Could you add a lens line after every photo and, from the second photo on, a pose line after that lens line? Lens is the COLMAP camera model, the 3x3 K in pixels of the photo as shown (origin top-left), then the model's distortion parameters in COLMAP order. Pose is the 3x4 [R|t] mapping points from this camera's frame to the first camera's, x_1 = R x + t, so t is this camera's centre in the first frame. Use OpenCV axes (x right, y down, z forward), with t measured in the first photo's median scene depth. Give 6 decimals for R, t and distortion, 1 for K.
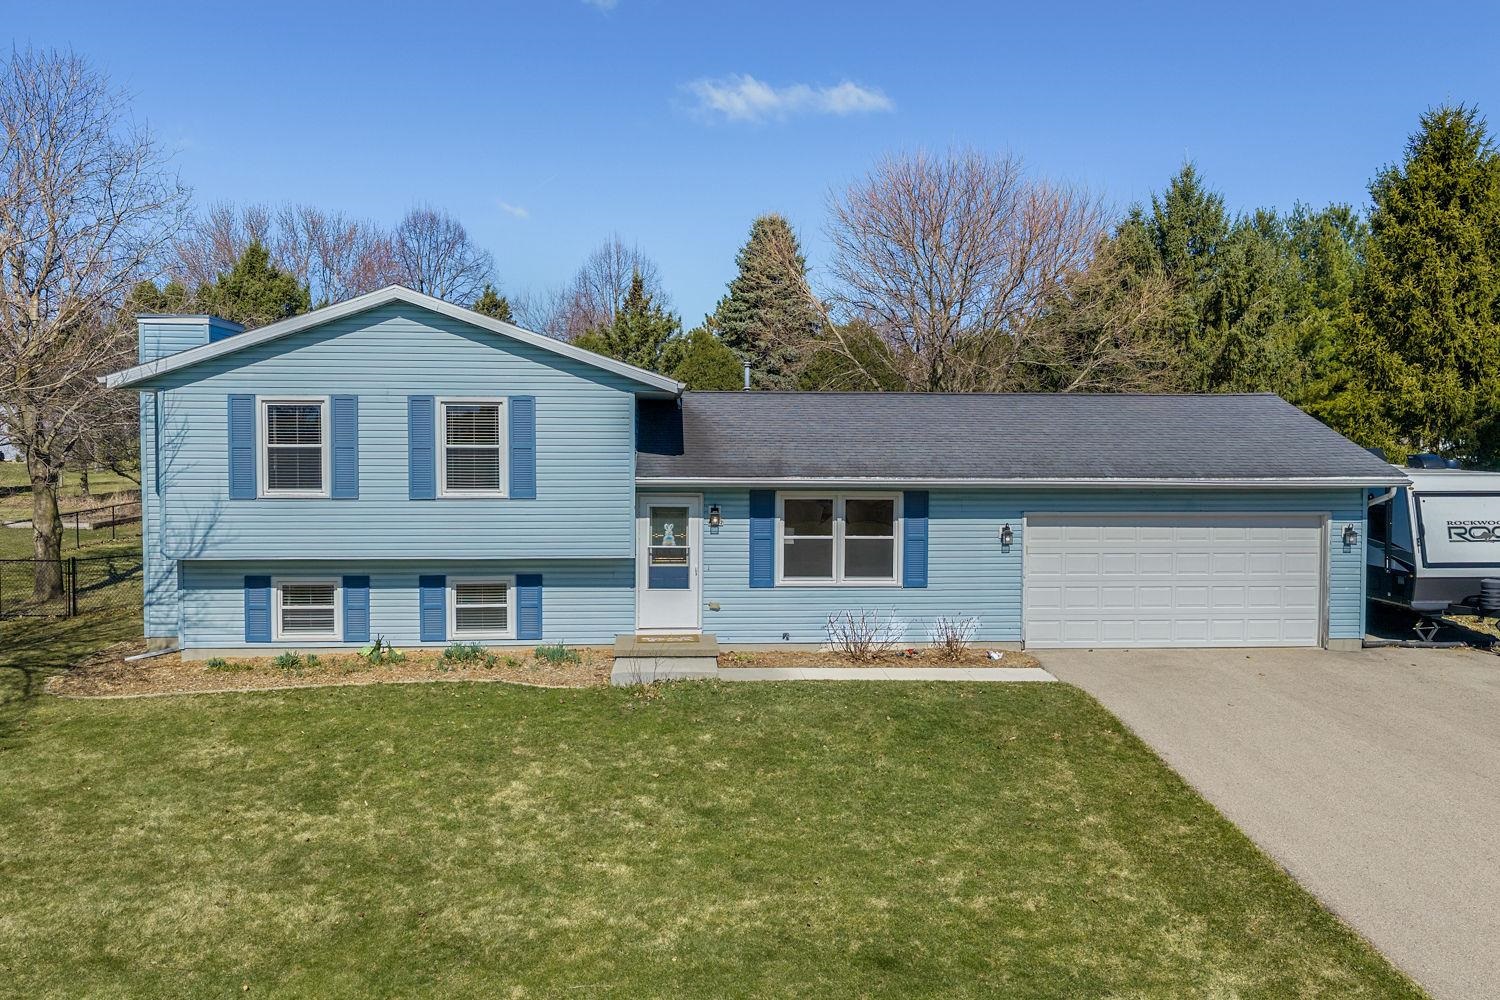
lens RADIAL K [[1258.5, 0, 741.7], [0, 1258.5, 513.8], [0, 0, 1]] dist [0.015783, -0.025878]
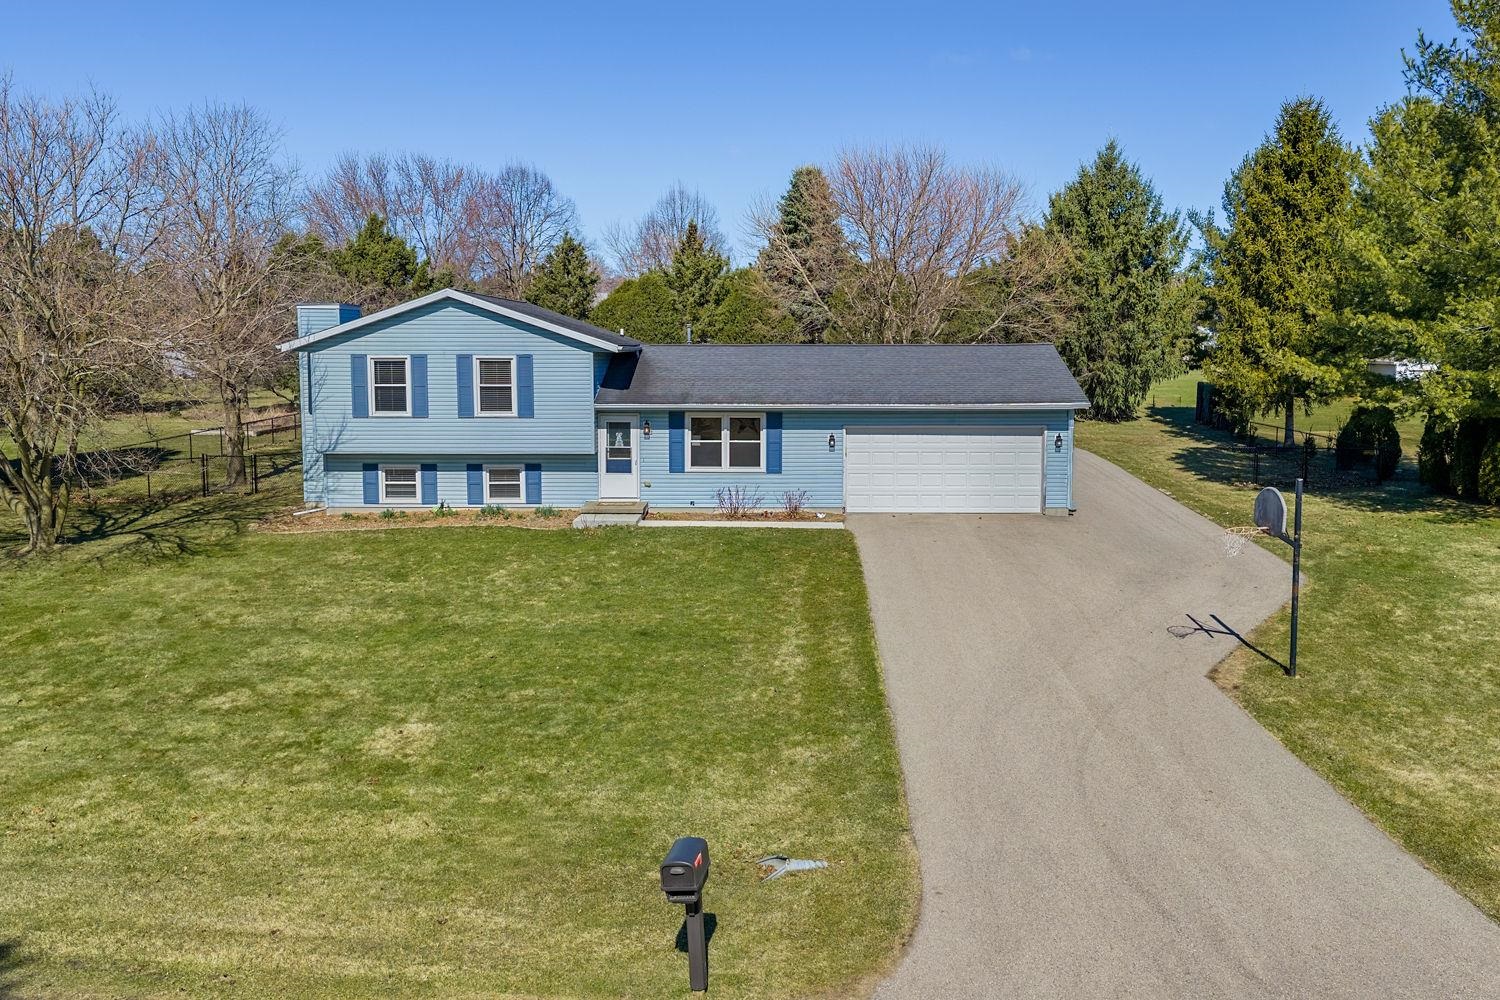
lens RADIAL K [[1258.5, 0, 754.9], [0, 1258.5, 488.6], [0, 0, 1]] dist [0.015783, -0.025878]
pose [[0.996464, 0.005953, -0.083811, 0.248377], [-0.001603, 0.998652, 0.051878, -0.004212], [0.084007, -0.051560, 0.995130, -0.582383]]
